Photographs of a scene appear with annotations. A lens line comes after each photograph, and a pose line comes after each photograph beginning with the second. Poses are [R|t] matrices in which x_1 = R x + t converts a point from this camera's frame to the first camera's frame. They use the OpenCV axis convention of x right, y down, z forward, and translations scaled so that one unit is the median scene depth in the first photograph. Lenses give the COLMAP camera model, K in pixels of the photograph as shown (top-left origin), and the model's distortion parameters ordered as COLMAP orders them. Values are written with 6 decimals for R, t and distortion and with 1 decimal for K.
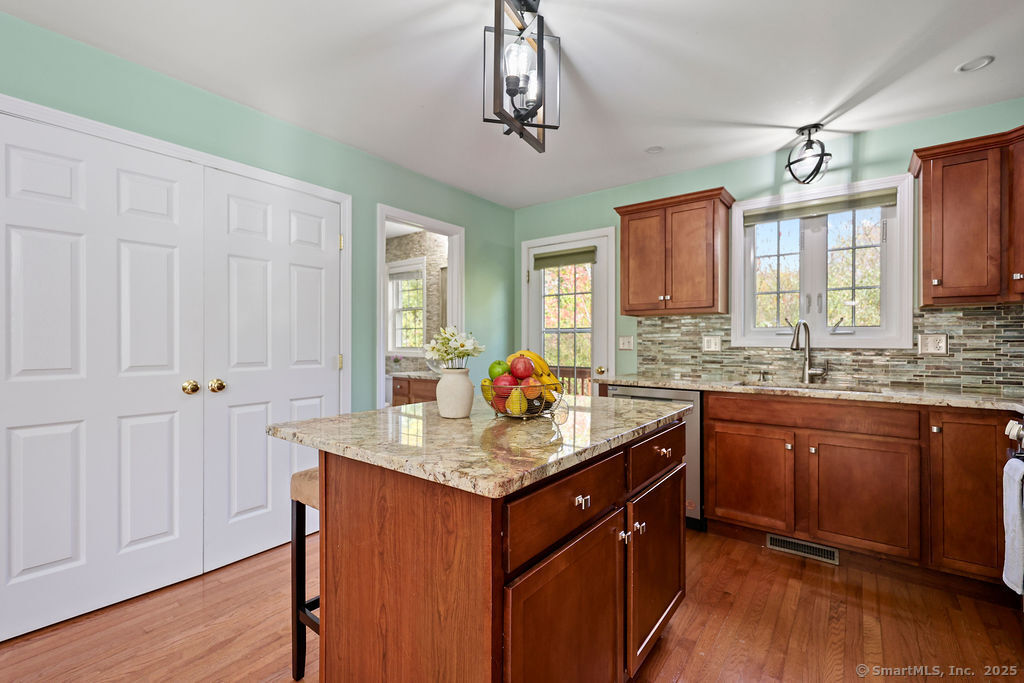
lens RADIAL K [[447.6, 0, 511.3], [0, 447.6, 339.7], [0, 0, 1]] dist [-0.000480, -0.000008]
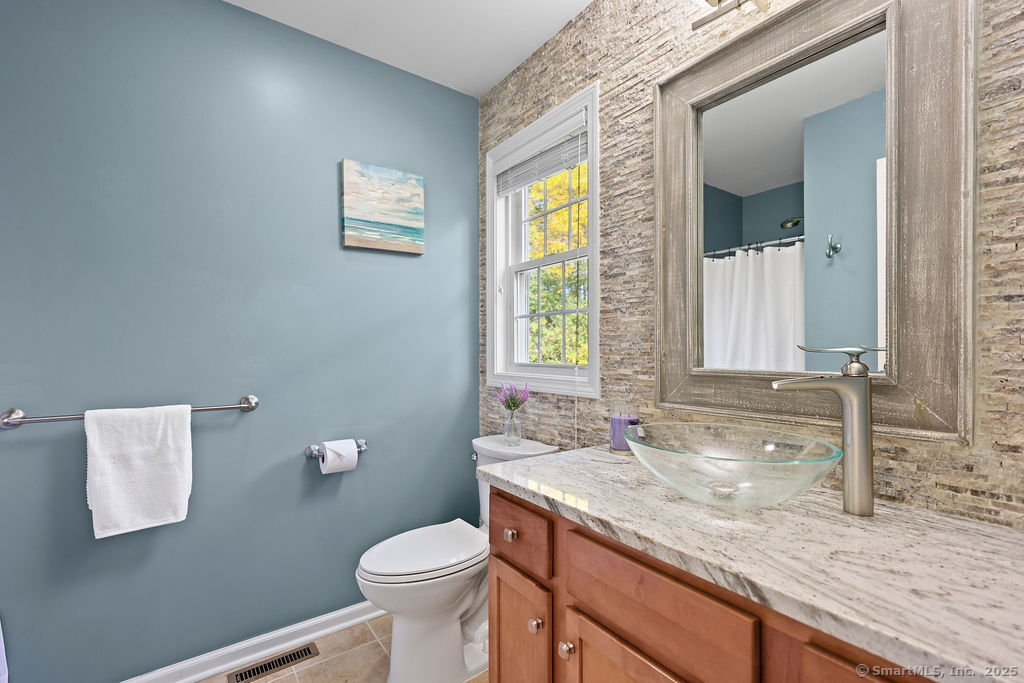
lens RADIAL K [[447.6, 0, 511.3], [0, 447.6, 346.9], [0, 0, 1]] dist [-0.000480, -0.000008]
pose [[0.957846, -0.001352, -0.287278, -0.154243], [0.000295, 0.999993, -0.003724, 0.003951], [0.287281, 0.003482, 0.957840, 0.653387]]
